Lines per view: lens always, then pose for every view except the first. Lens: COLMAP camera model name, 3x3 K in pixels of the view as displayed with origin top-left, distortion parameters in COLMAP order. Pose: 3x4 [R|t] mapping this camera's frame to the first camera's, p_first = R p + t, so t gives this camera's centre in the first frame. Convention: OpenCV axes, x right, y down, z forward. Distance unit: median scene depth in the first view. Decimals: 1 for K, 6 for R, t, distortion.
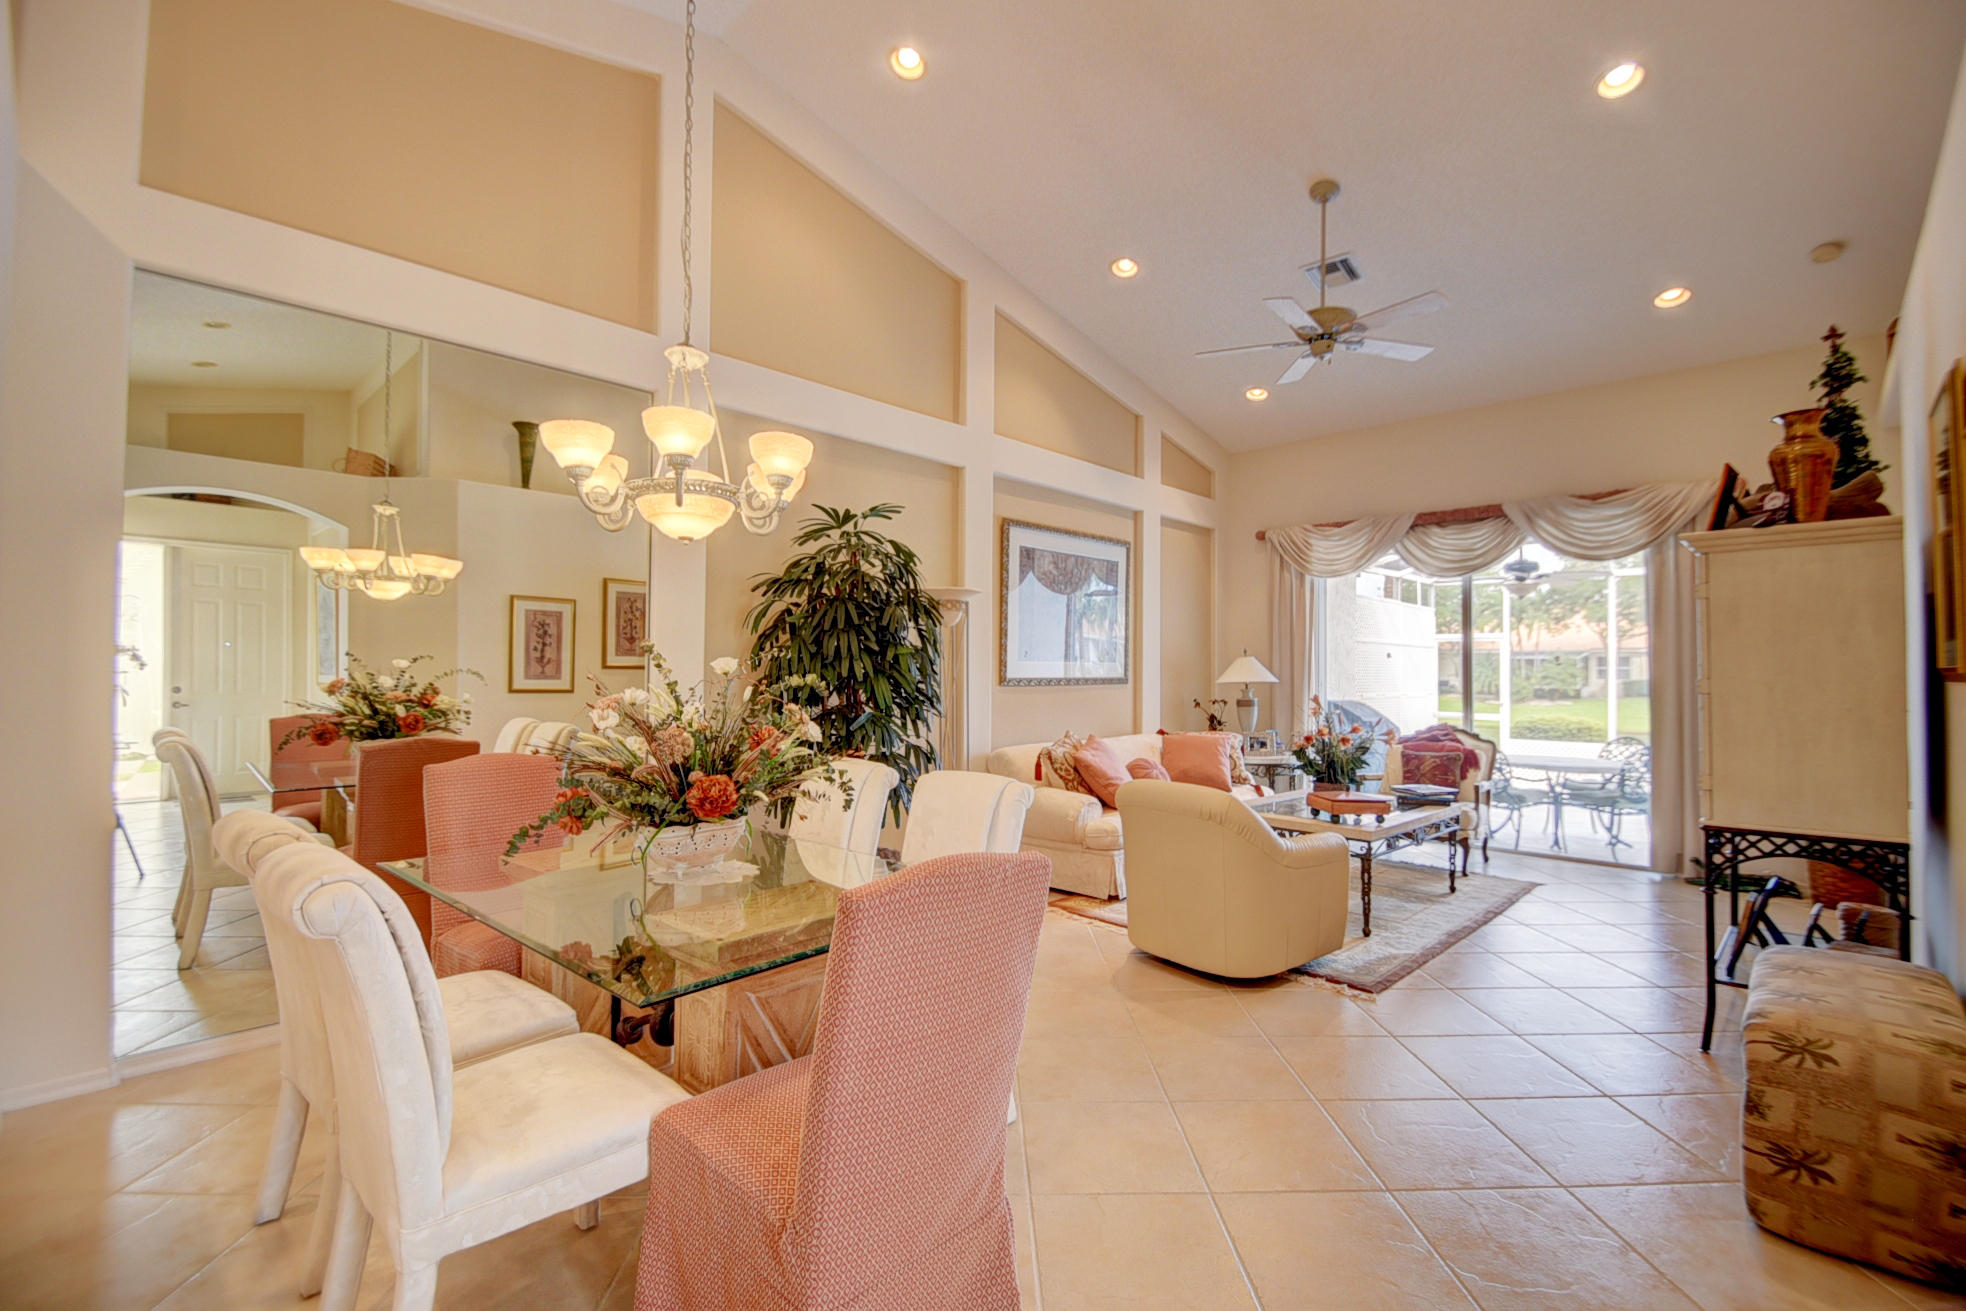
lens RADIAL K [[872.6, 0, 1000.7], [0, 872.6, 650.9], [0, 0, 1]] dist [0.025527, -0.020102]
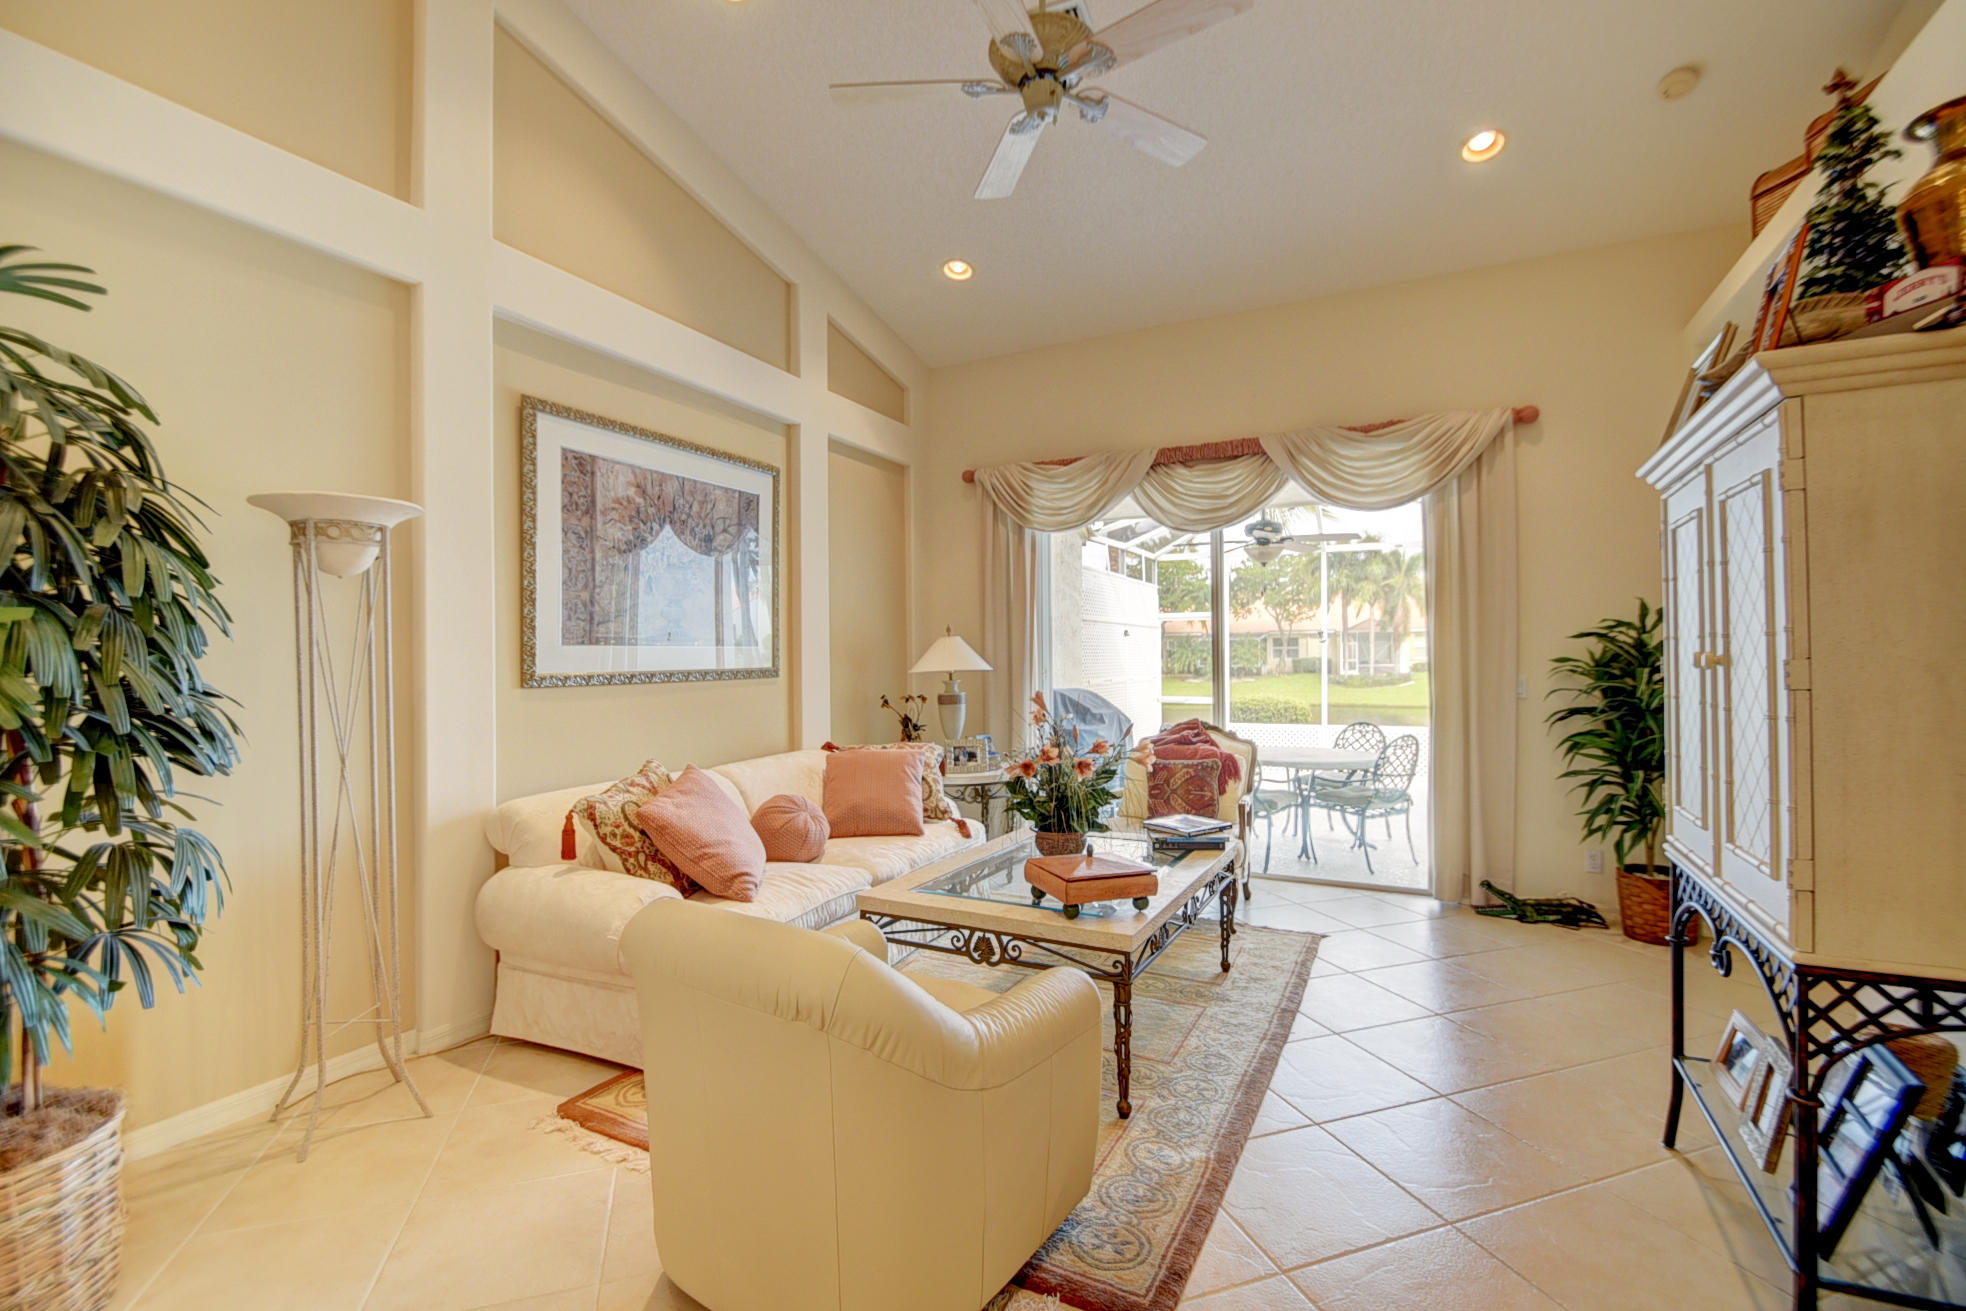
lens RADIAL K [[872.6, 0, 1000.7], [0, 872.6, 650.9], [0, 0, 1]] dist [0.025527, -0.020102]
pose [[0.954925, -0.013819, 0.296526, 0.113503], [0.009148, 0.999811, 0.017133, 0.007263], [-0.296707, -0.013648, 0.954871, 0.312329]]
